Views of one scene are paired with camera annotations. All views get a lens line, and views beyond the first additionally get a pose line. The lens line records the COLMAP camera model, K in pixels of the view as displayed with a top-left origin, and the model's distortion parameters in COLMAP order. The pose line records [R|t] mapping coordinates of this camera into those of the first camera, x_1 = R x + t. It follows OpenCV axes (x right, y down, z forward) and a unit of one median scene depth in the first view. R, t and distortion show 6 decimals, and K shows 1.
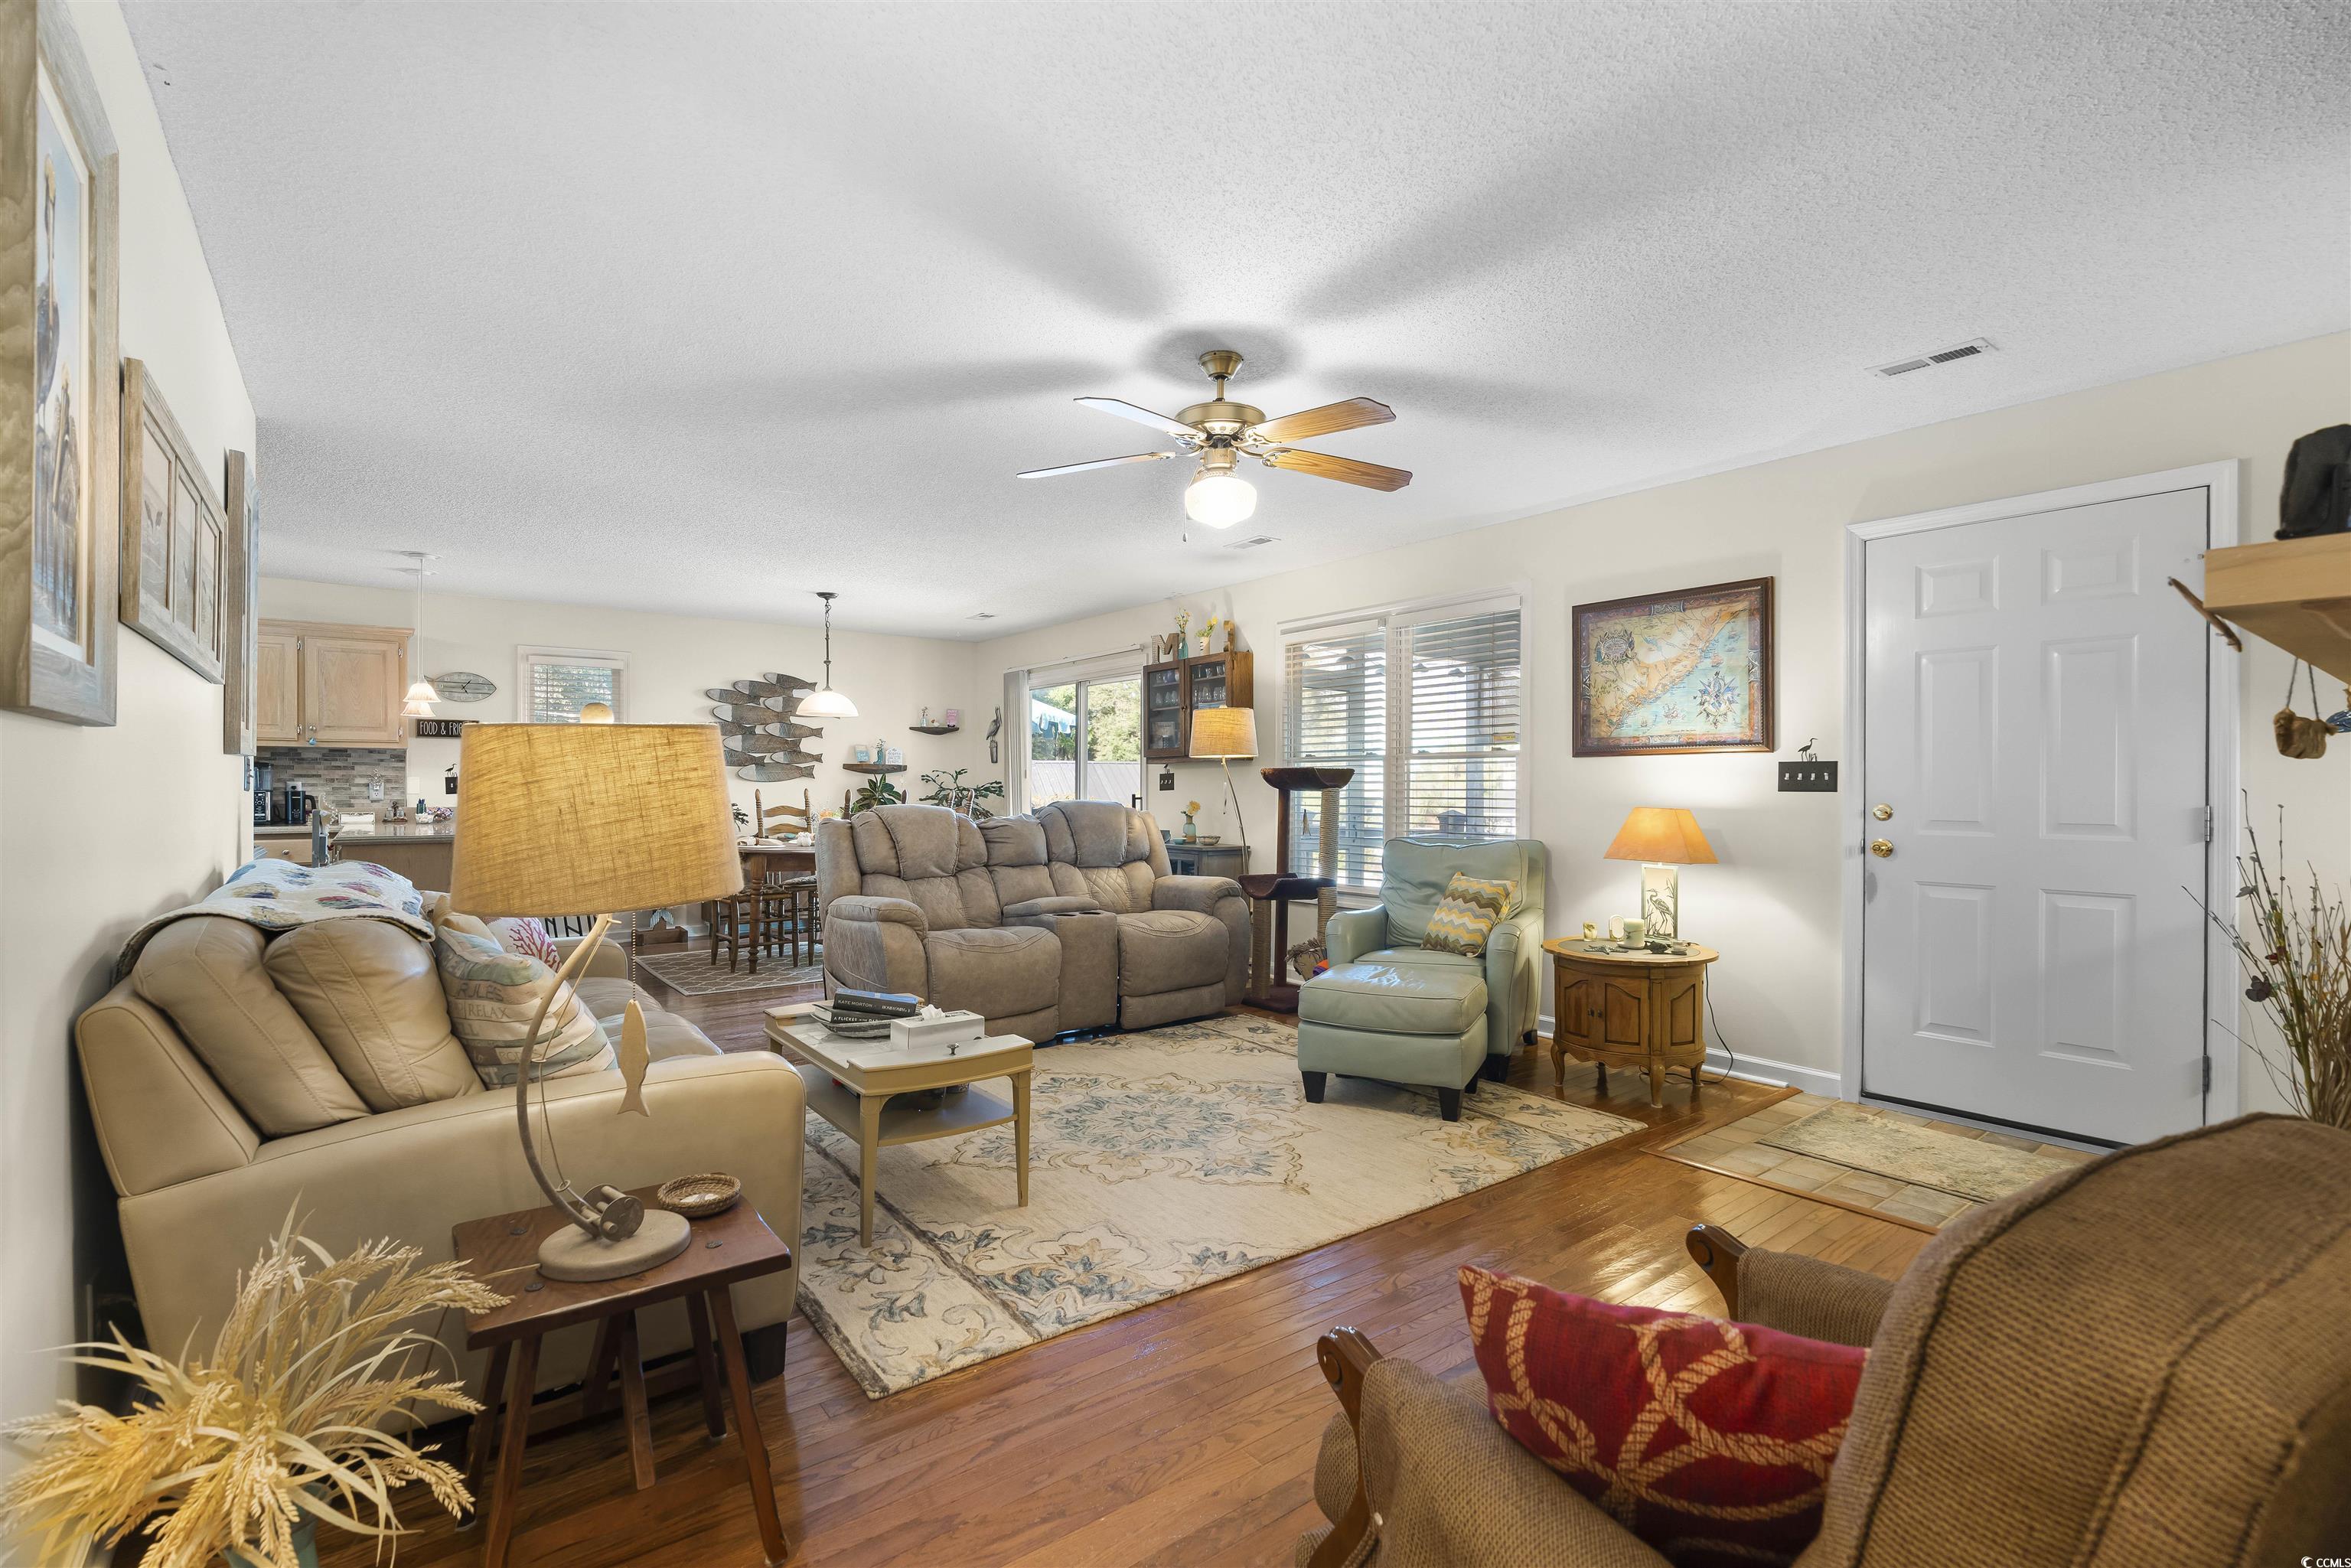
lens RADIAL K [[1067.4, 0, 1177.4], [0, 1067.4, 788.7], [0, 0, 1]] dist [-0.010807, 0.000992]
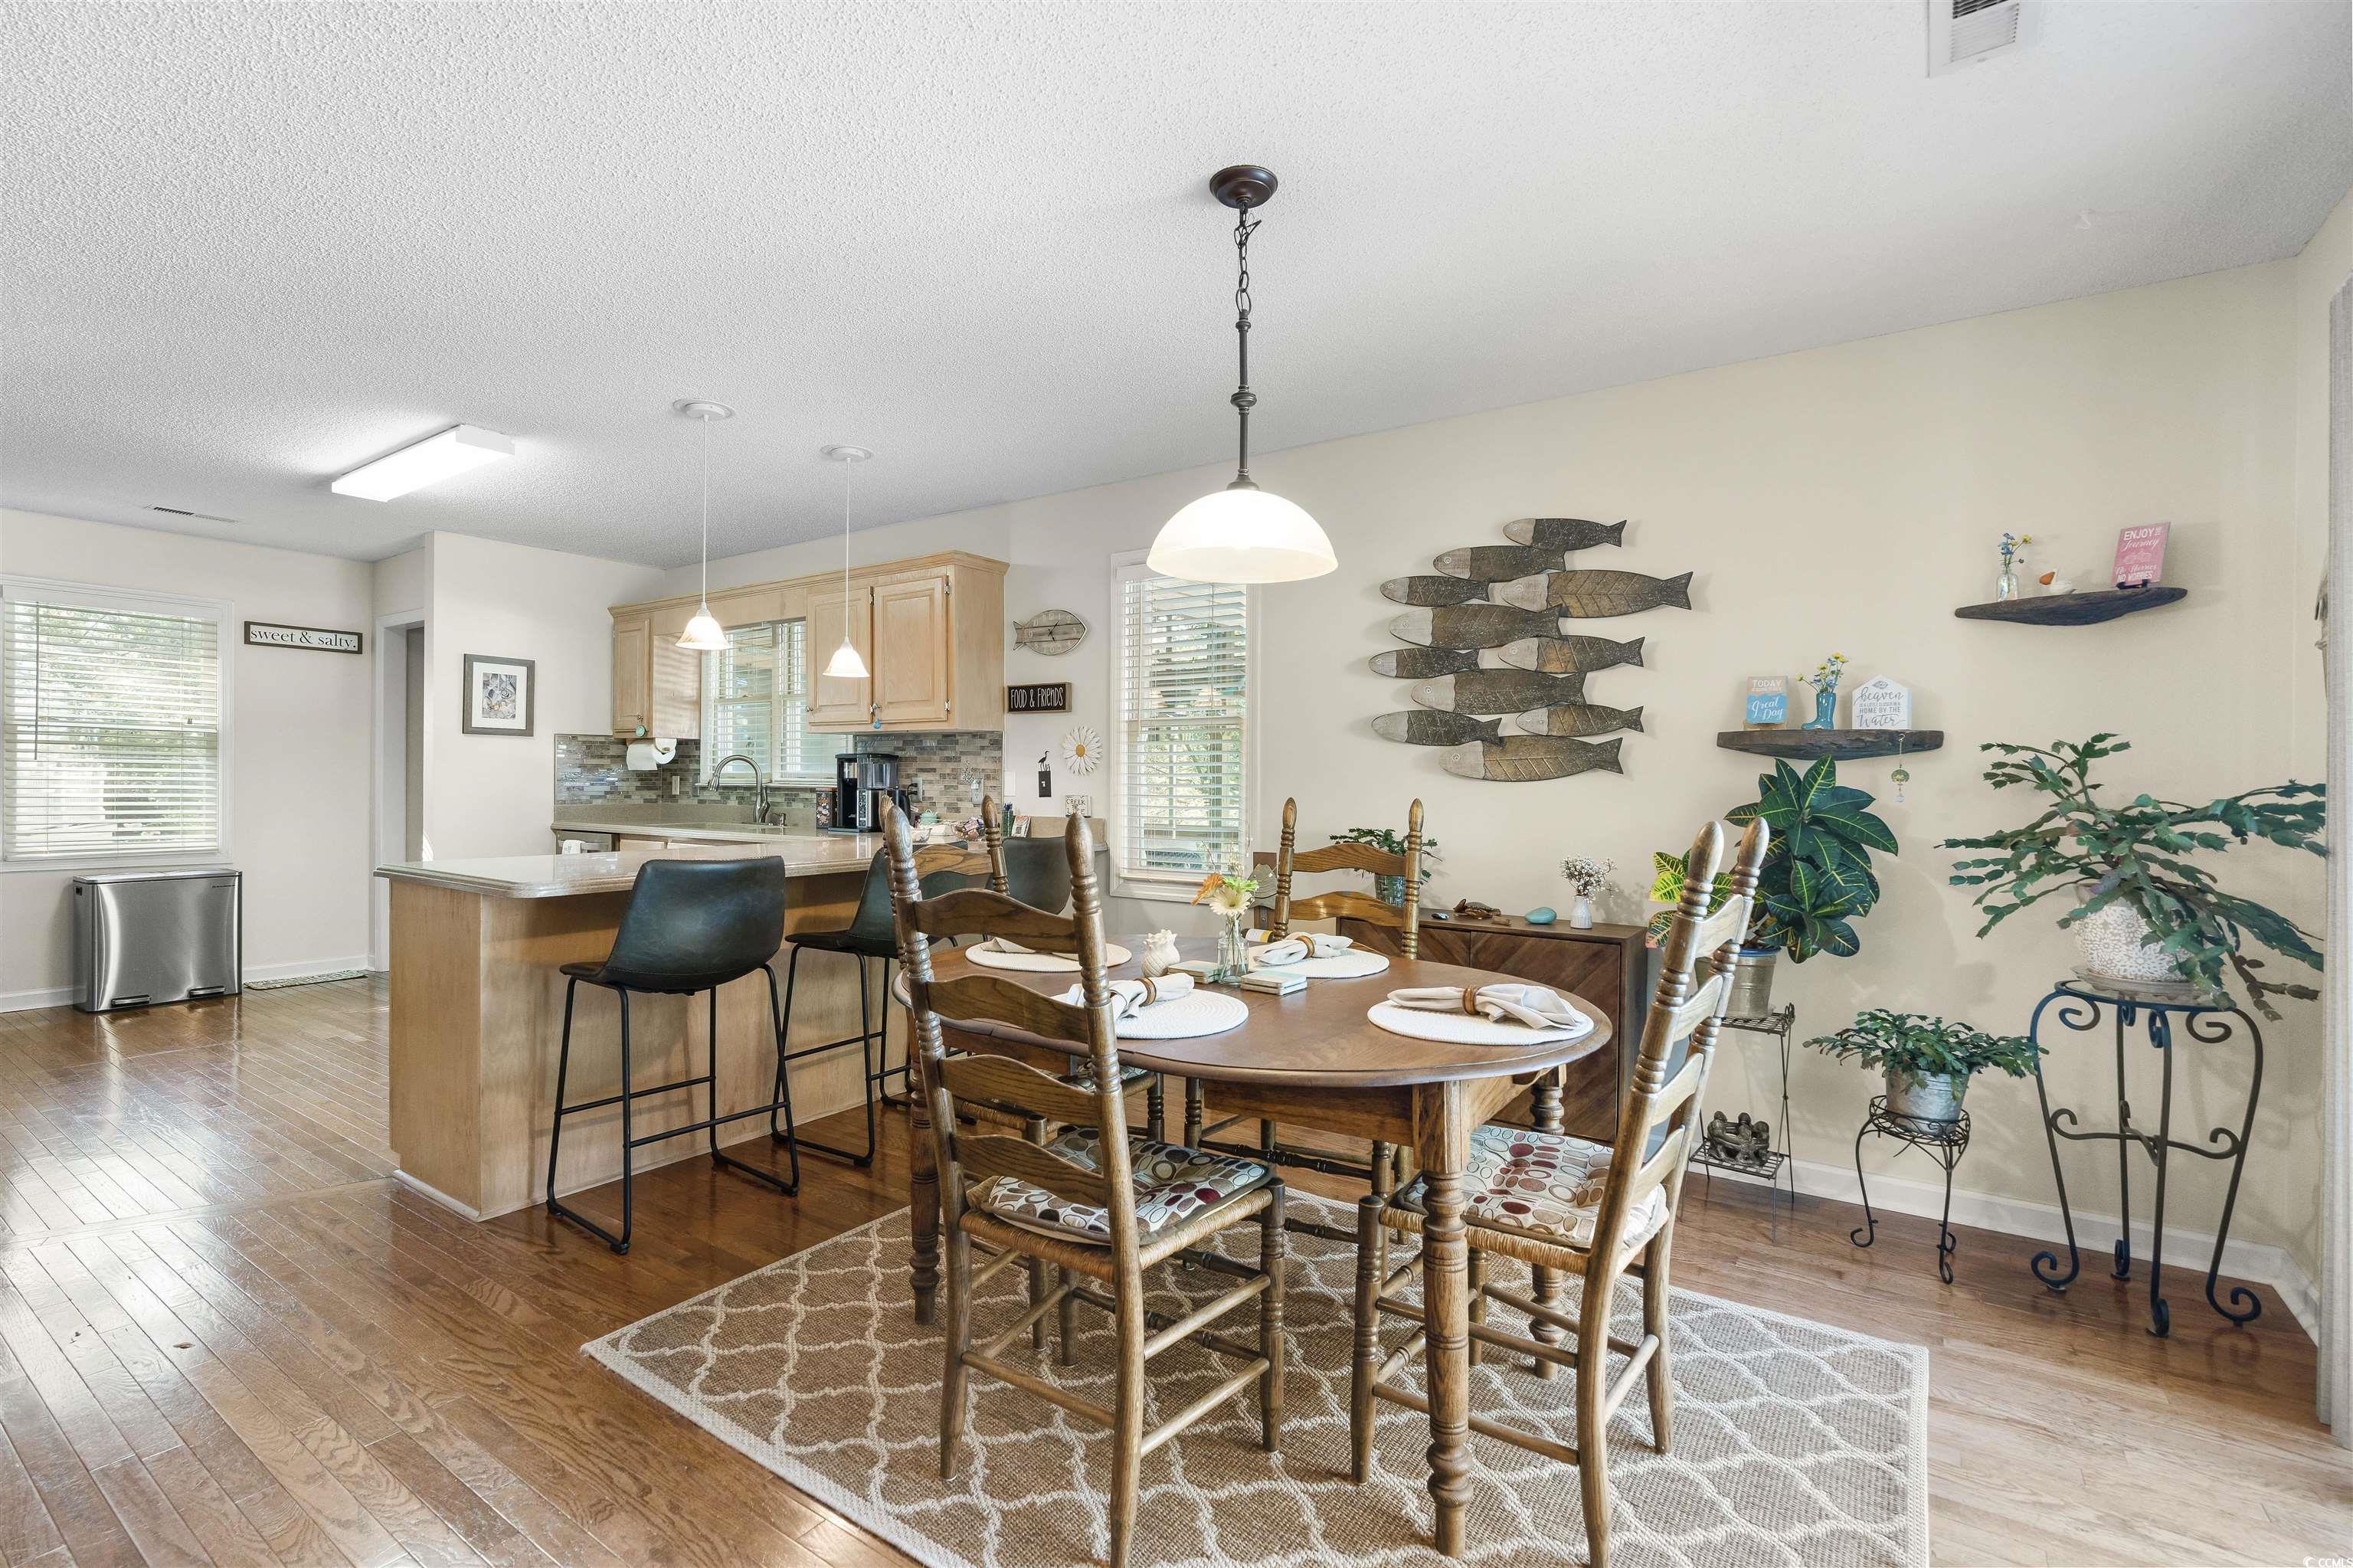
lens RADIAL K [[1068.4, 0, 1178.2], [0, 1068.4, 777.3], [0, 0, 1]] dist [-0.010807, 0.000992]
pose [[0.320334, 0.000217, -0.947305, -0.052316], [-0.011200, 0.999931, -0.003559, -0.009389], [0.947239, 0.011750, 0.320314, 1.434508]]
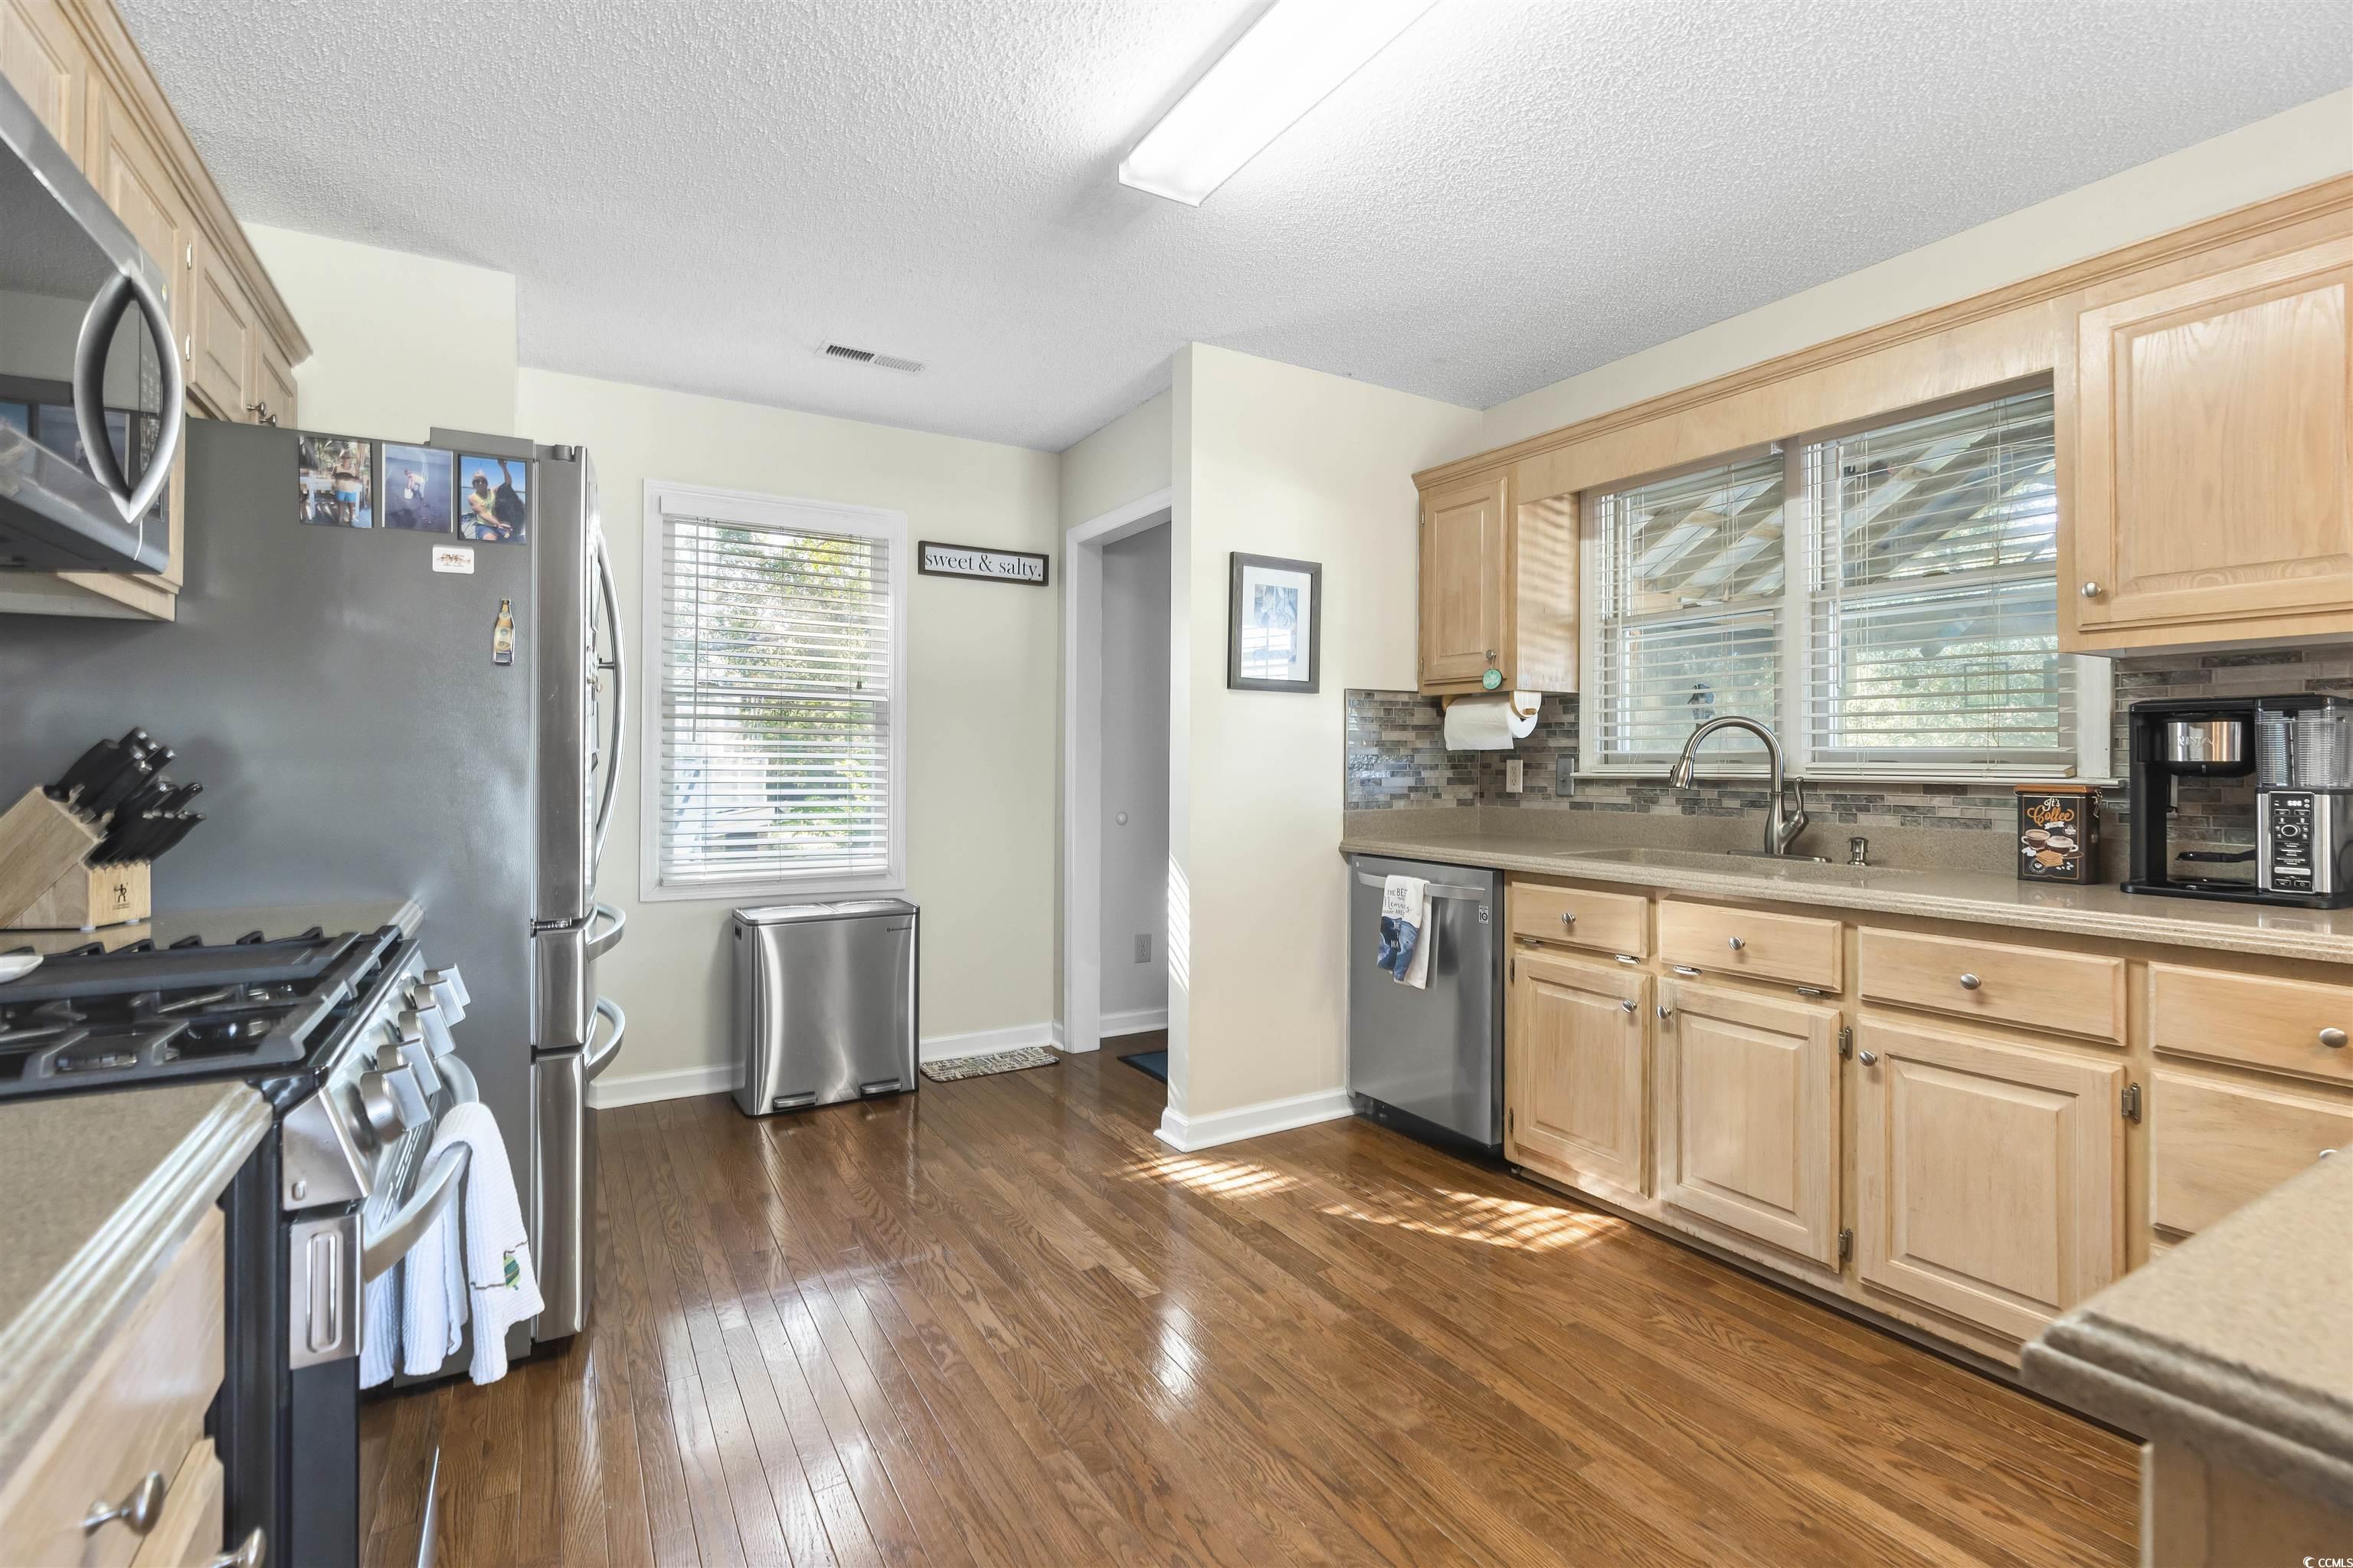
lens RADIAL K [[1068.4, 0, 1173.1], [0, 1068.4, 763.7], [0, 0, 1]] dist [-0.010807, 0.000992]
pose [[-0.112692, 0.000982, -0.993629, -0.798478], [-0.006909, 0.999975, 0.001771, -0.005338], [0.993606, 0.007065, -0.112683, 1.070401]]
